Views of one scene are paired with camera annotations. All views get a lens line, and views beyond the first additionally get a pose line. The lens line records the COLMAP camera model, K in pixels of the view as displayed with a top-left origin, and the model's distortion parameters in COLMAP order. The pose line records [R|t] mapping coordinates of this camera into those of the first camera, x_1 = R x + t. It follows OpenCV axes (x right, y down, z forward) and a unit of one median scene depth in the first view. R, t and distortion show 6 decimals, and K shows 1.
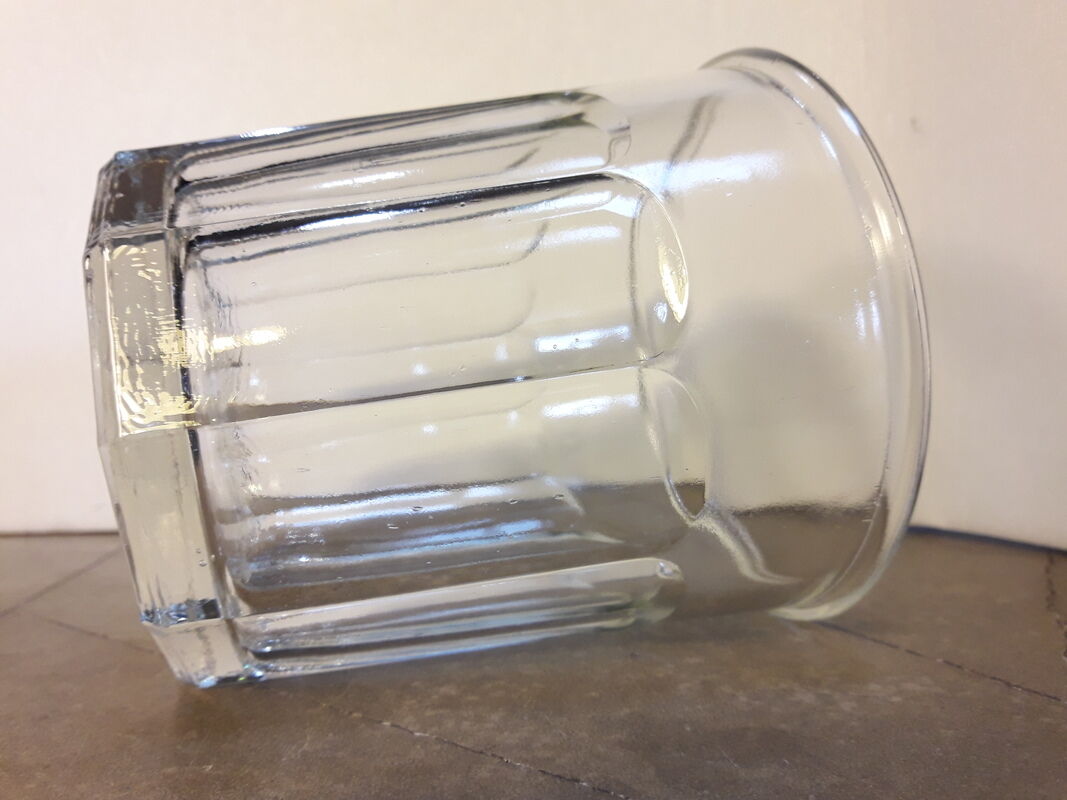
lens RADIAL K [[931.9, 0, 533.5], [0, 931.9, 400.0], [0, 0, 1]] dist [0.001990, -0.055723]
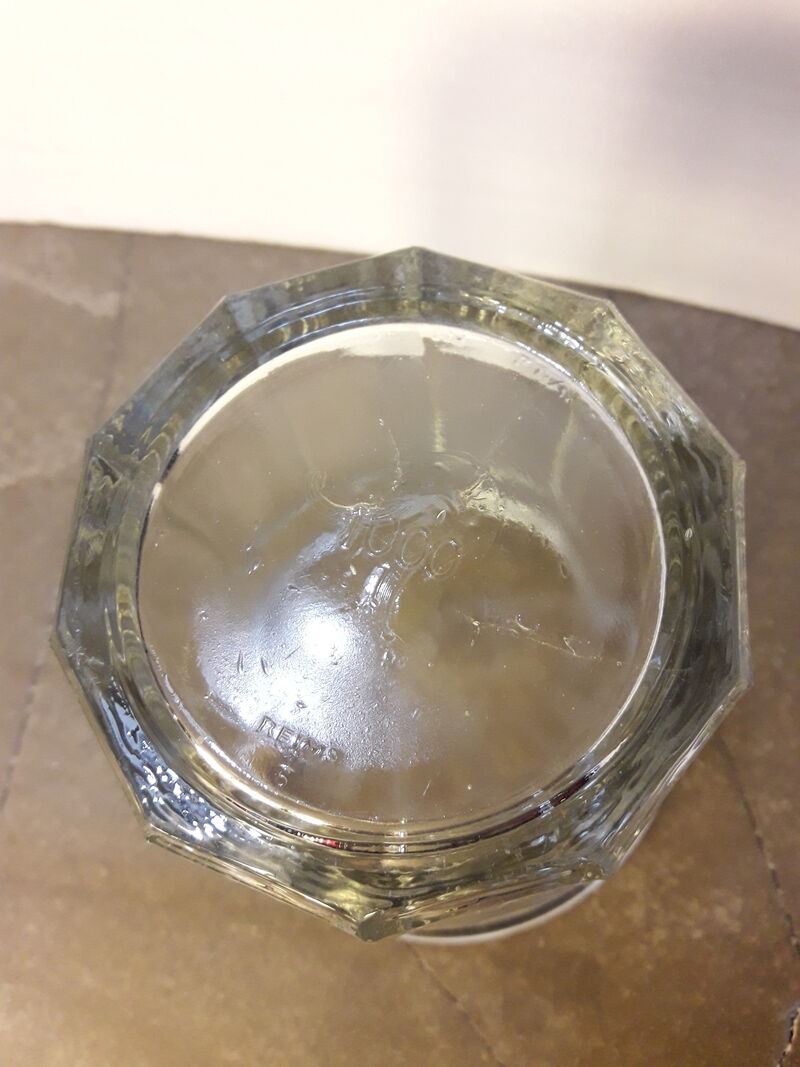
lens RADIAL K [[931.9, 0, 400.0], [0, 931.9, 533.5], [0, 0, 1]] dist [0.001990, -0.055723]
pose [[0.977469, 0.162981, -0.134130, 0.031208], [0.075212, 0.324813, 0.942783, -1.337861], [0.197223, -0.931630, 0.305237, 1.097498]]
